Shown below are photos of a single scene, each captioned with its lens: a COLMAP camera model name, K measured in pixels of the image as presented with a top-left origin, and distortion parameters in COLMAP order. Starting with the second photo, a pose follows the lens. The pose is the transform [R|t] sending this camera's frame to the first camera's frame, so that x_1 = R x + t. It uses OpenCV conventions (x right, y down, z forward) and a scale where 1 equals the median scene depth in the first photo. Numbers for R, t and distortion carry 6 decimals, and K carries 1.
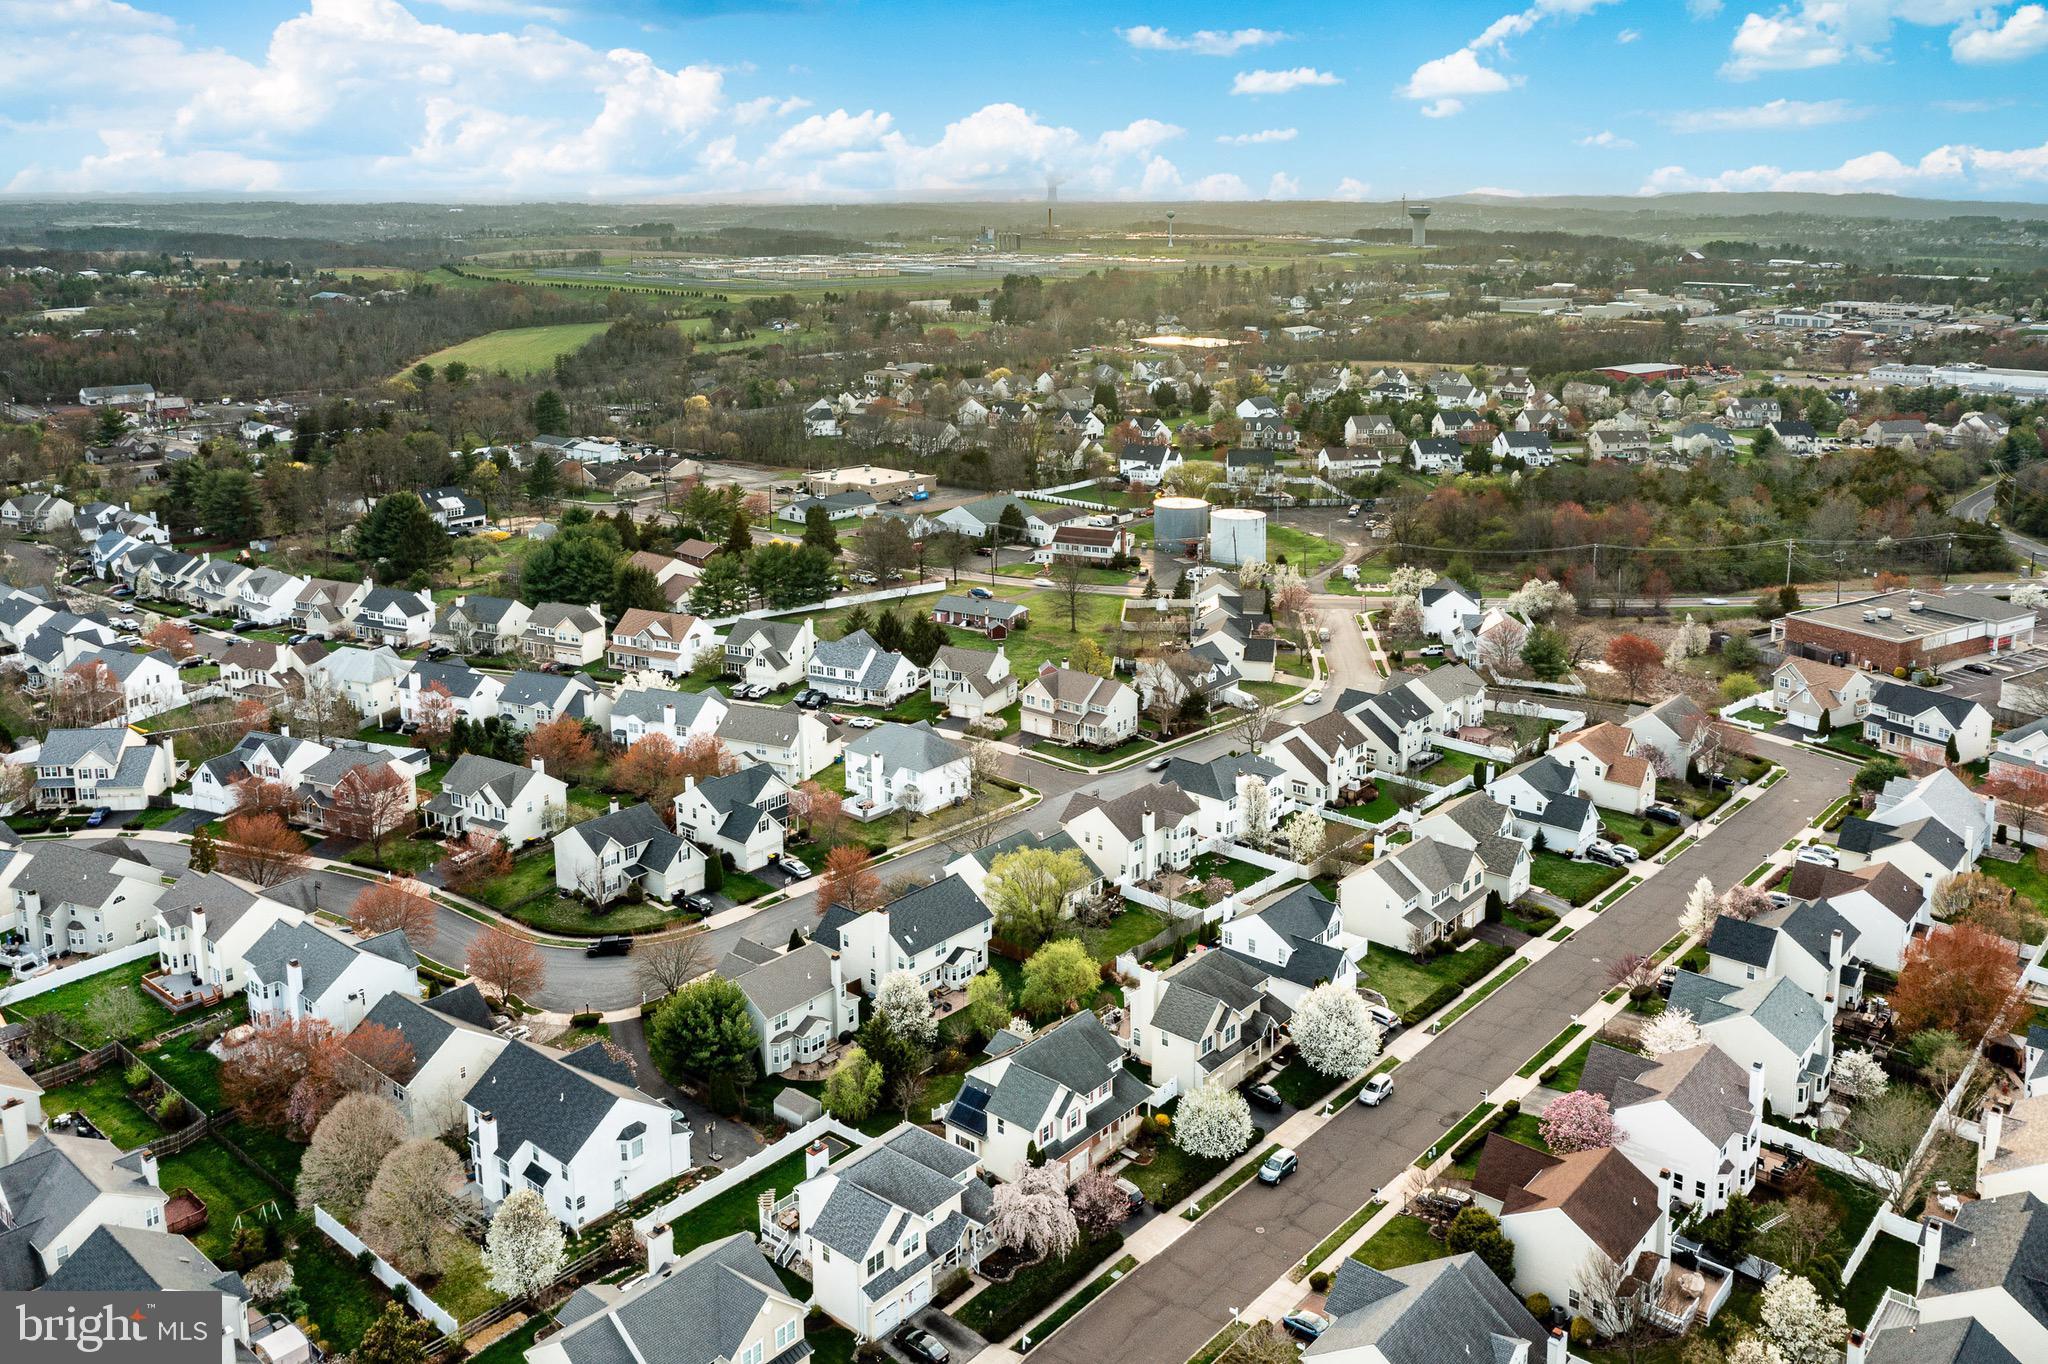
lens RADIAL K [[1582.8, 0, 1024.0], [0, 1582.8, 682.0], [0, 0, 1]] dist [-0.003675, -0.001150]
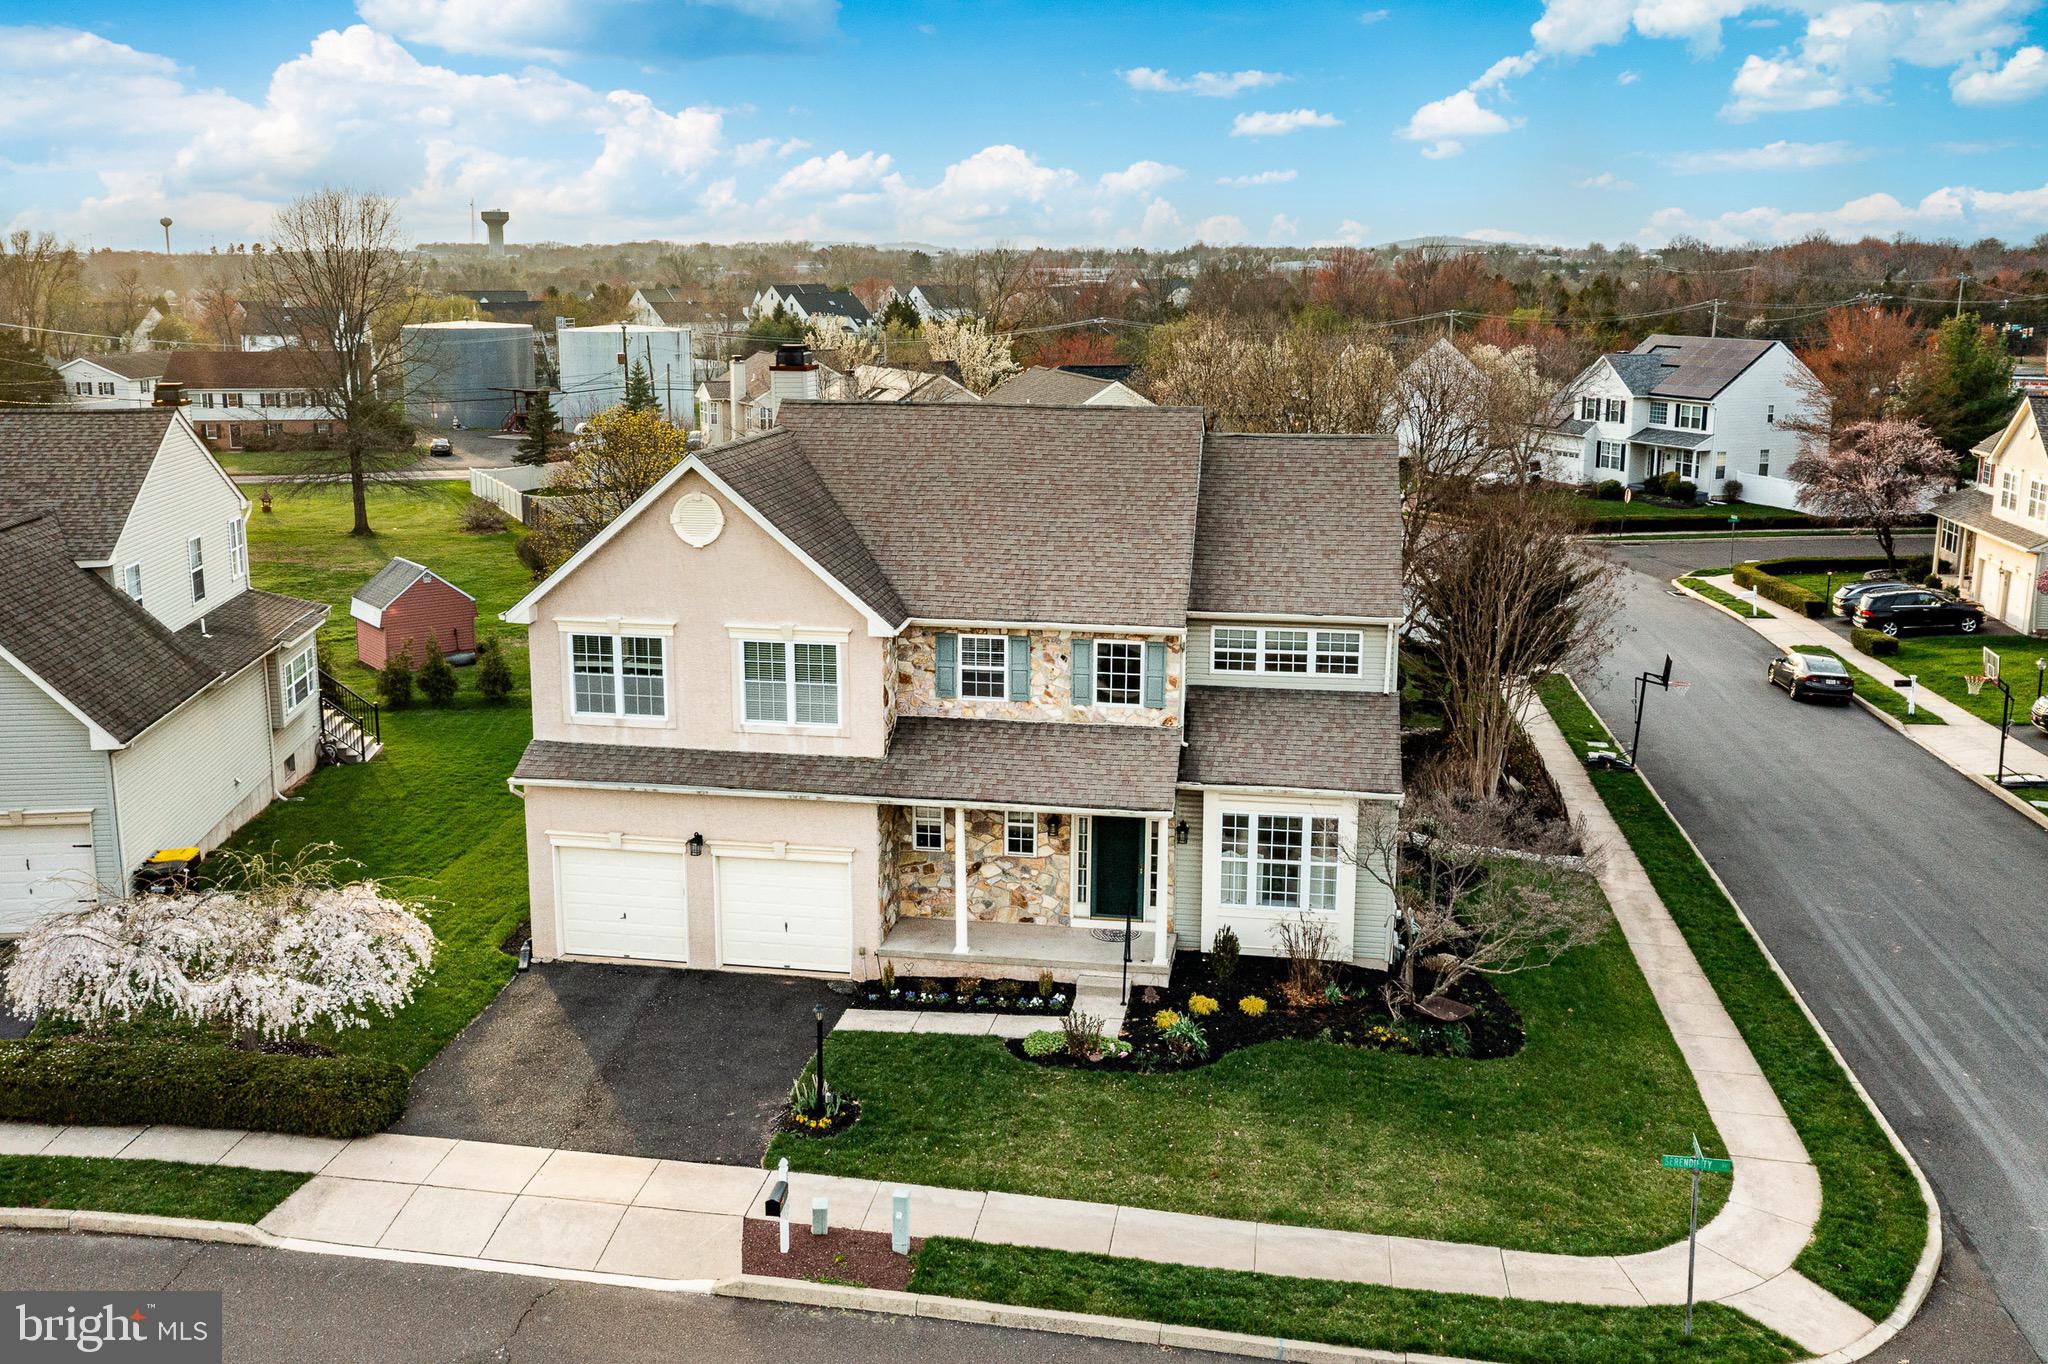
lens RADIAL K [[1807.0, 0, 1027.6], [0, 1807.0, 591.0], [0, 0, 1]] dist [-0.009269, 0.009058]
pose [[0.859828, -0.095804, 0.501515, -0.021836], [0.148729, 0.986638, -0.066514, 0.011833], [-0.488442, 0.131781, 0.862588, 0.566147]]
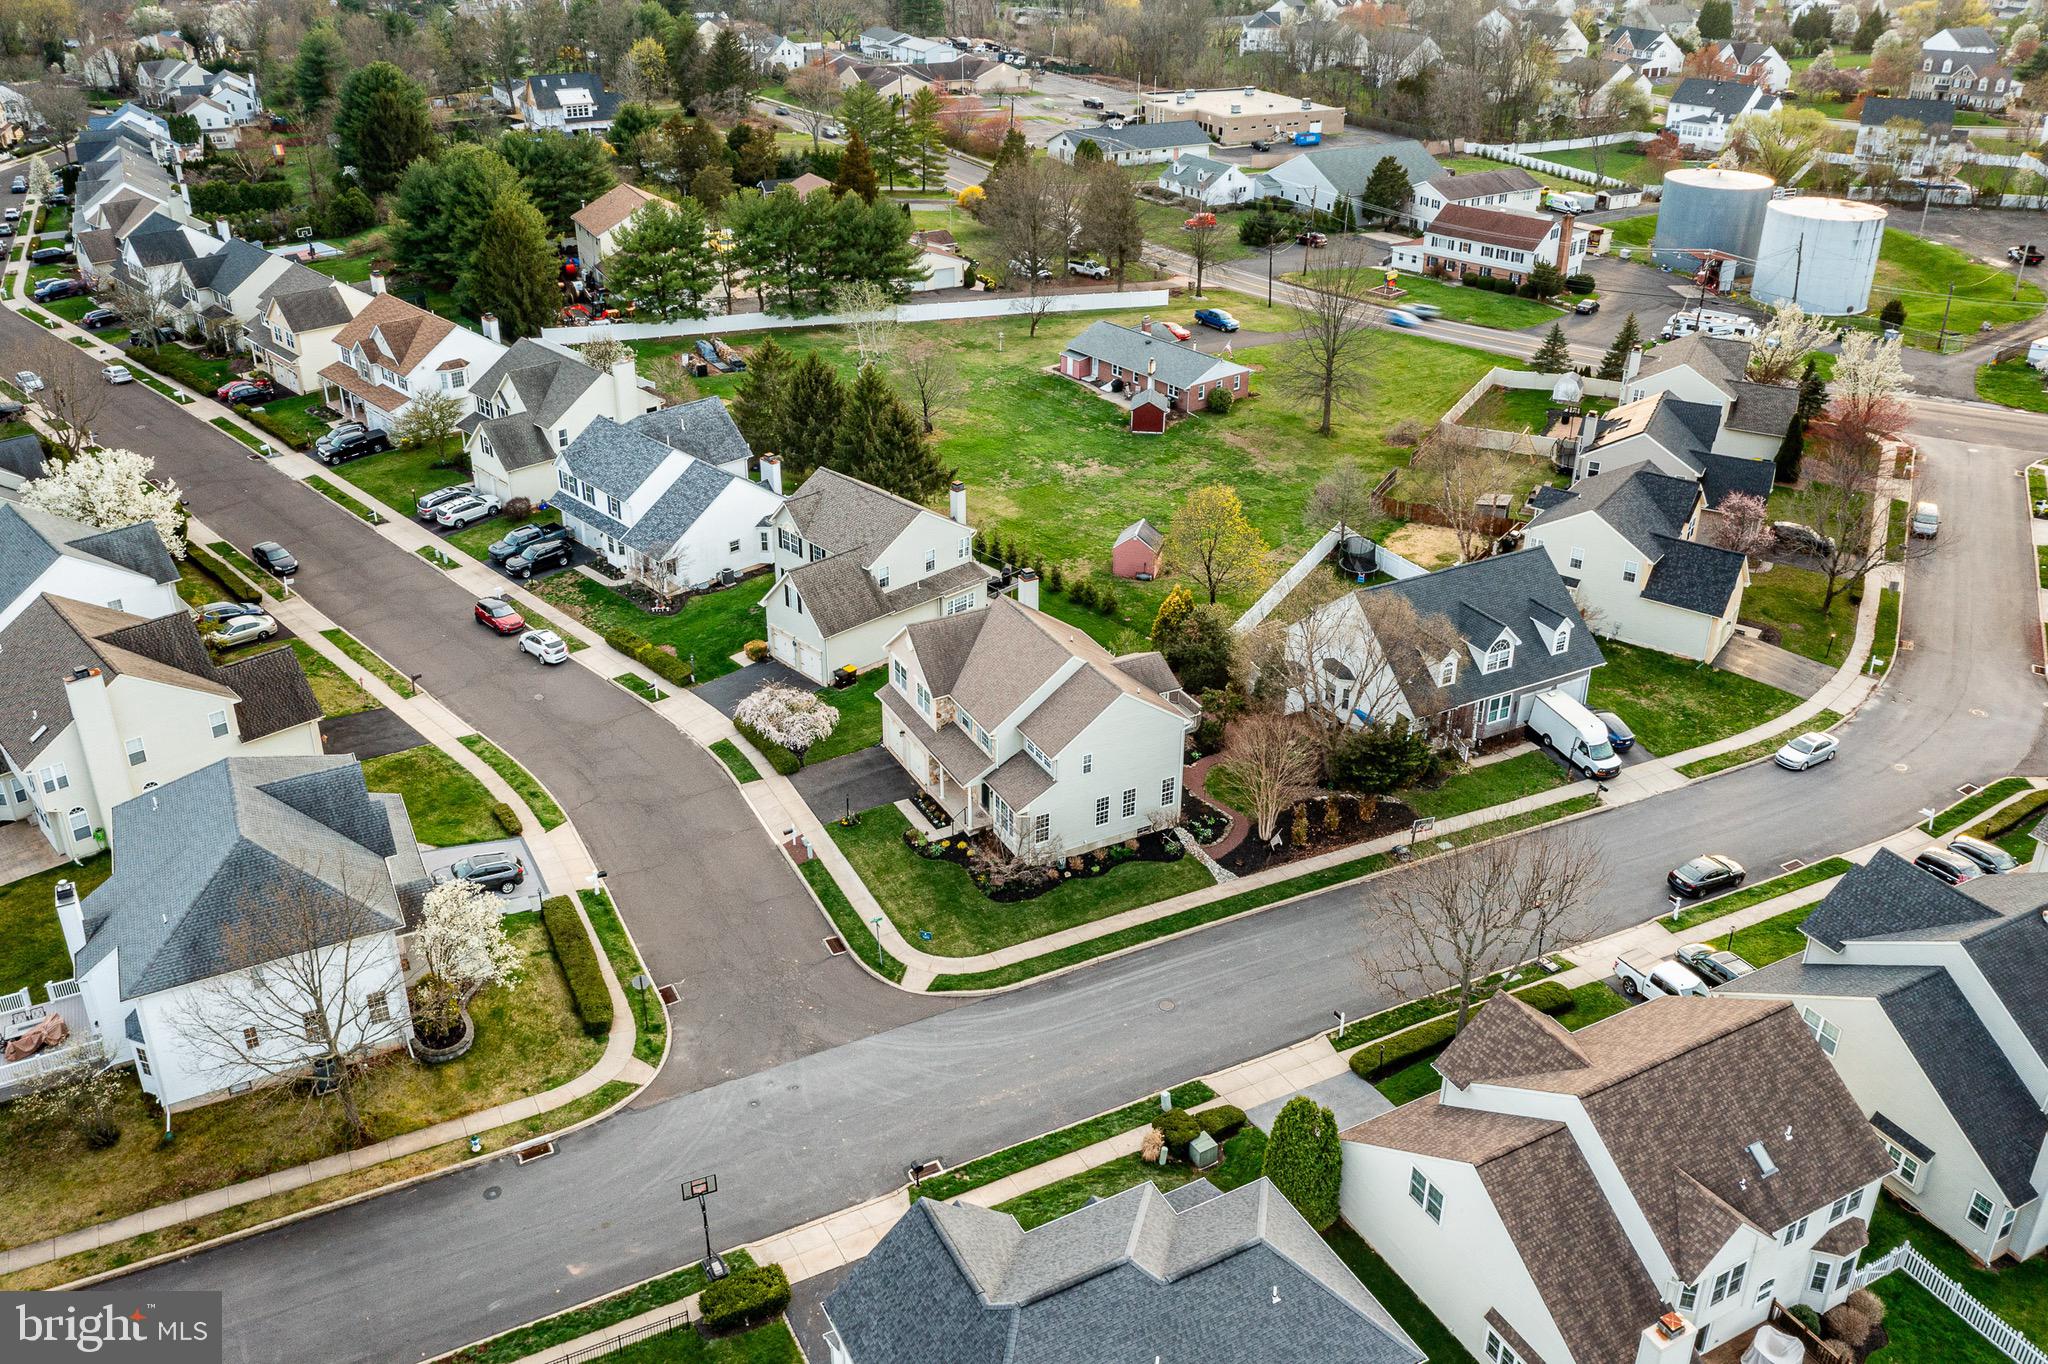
lens RADIAL K [[1582.8, 0, 1024.0], [0, 1582.8, 682.0], [0, 0, 1]] dist [-0.003675, -0.001150]
pose [[0.927418, 0.181139, -0.327236, 0.094819], [-0.111442, 0.968991, 0.220540, -0.044385], [0.357037, -0.168065, 0.918846, 0.440918]]
